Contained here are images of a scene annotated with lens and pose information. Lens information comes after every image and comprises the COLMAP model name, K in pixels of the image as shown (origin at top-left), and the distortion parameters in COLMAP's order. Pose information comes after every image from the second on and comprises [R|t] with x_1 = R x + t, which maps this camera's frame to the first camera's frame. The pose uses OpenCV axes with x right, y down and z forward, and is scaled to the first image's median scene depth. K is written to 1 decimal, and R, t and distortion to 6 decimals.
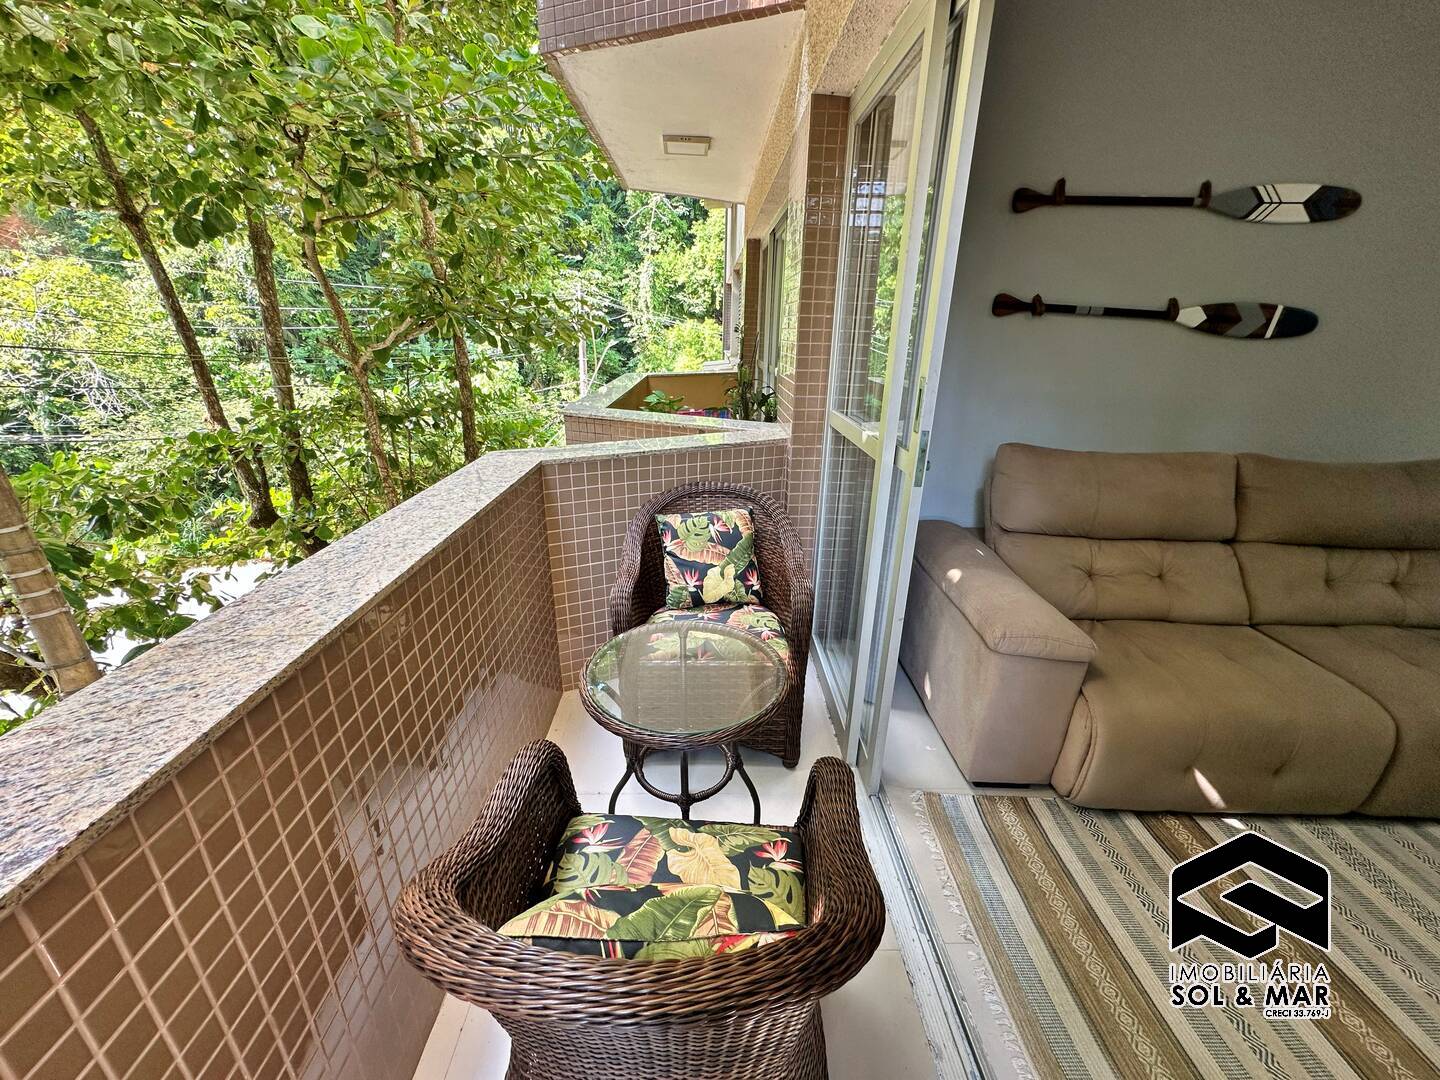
lens RADIAL K [[573.9, 0, 719.9], [0, 573.9, 541.3], [0, 0, 1]] dist [-0.004264, 0.001326]
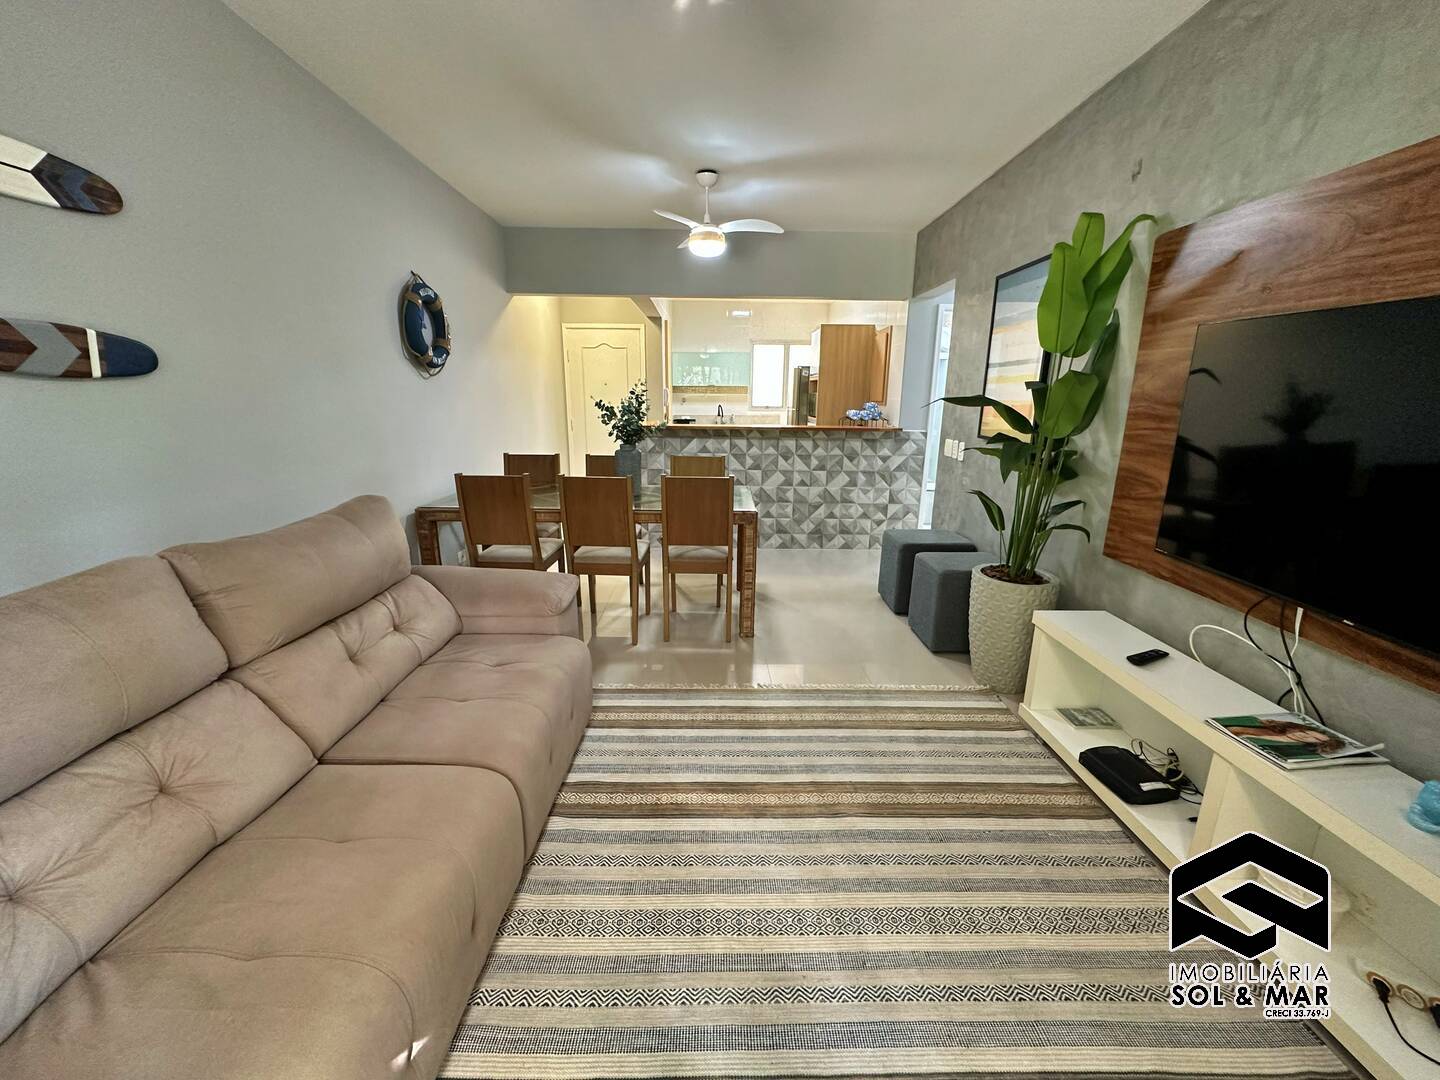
lens RADIAL K [[573.9, 0, 719.4], [0, 573.9, 540.8], [0, 0, 1]] dist [-0.004264, 0.001326]
pose [[0.003511, -0.267759, 0.963479, 0.296901], [0.341236, 0.905975, 0.250535, -0.114426], [-0.939971, 0.327894, 0.094550, 0.354680]]
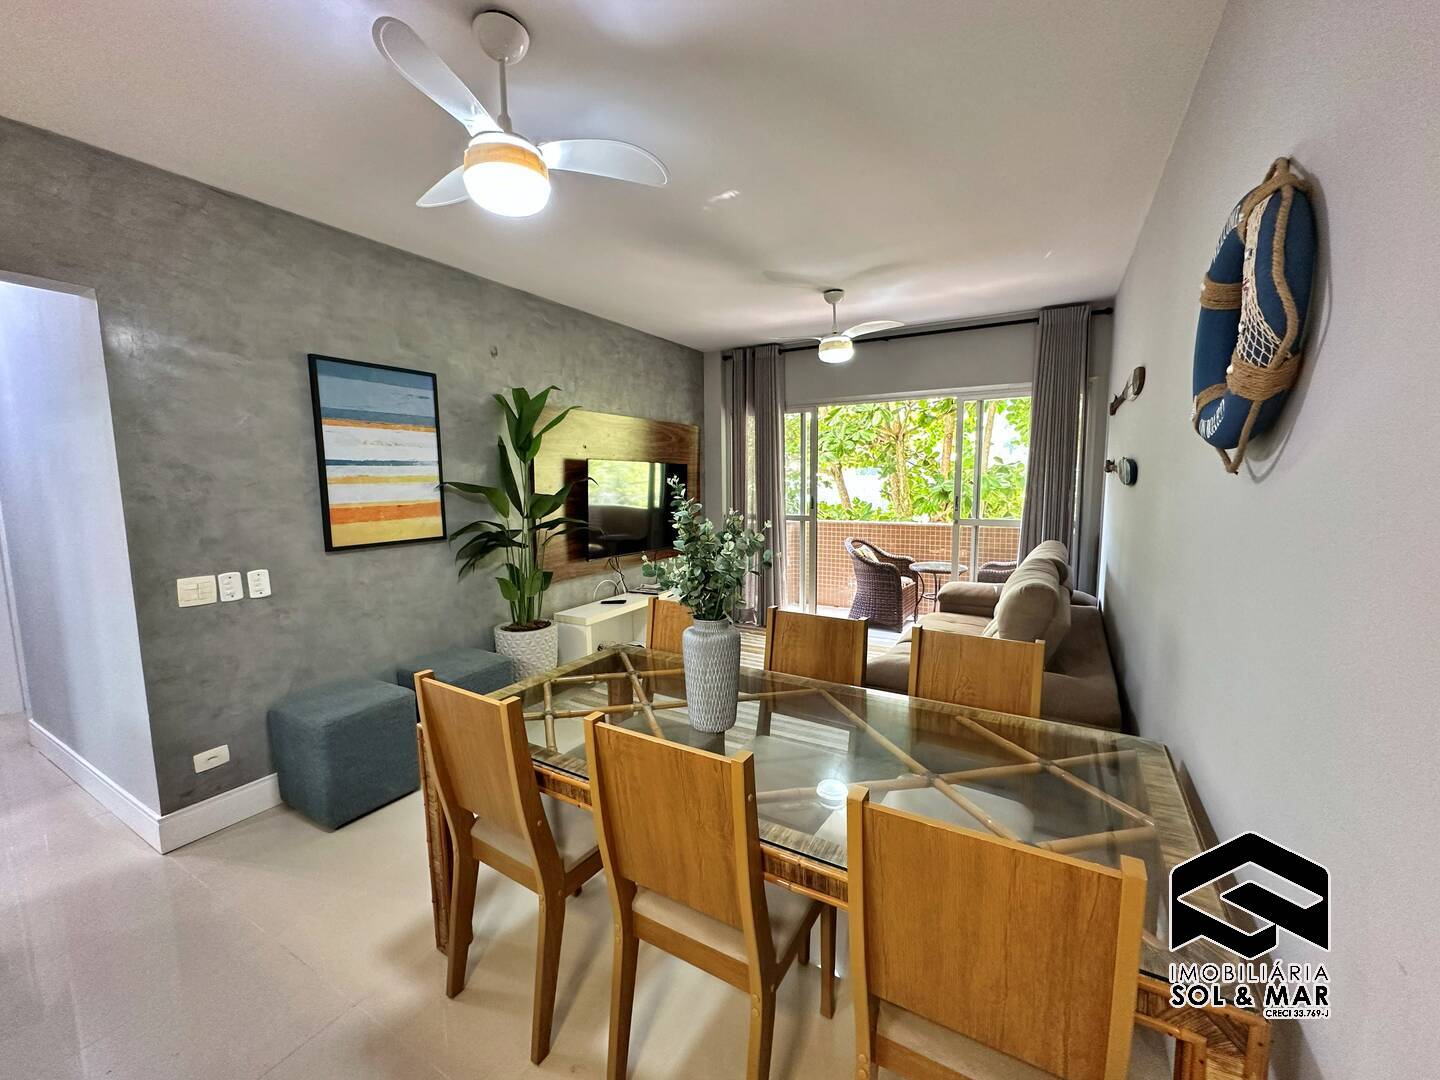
lens RADIAL K [[573.9, 0, 718.8], [0, 573.9, 540.4], [0, 0, 1]] dist [-0.004264, 0.001326]
pose [[-0.514108, 0.079925, -0.853994, 2.656646], [-0.299904, 0.916054, 0.266276, -0.345579], [0.803586, 0.393011, -0.446981, 0.990611]]
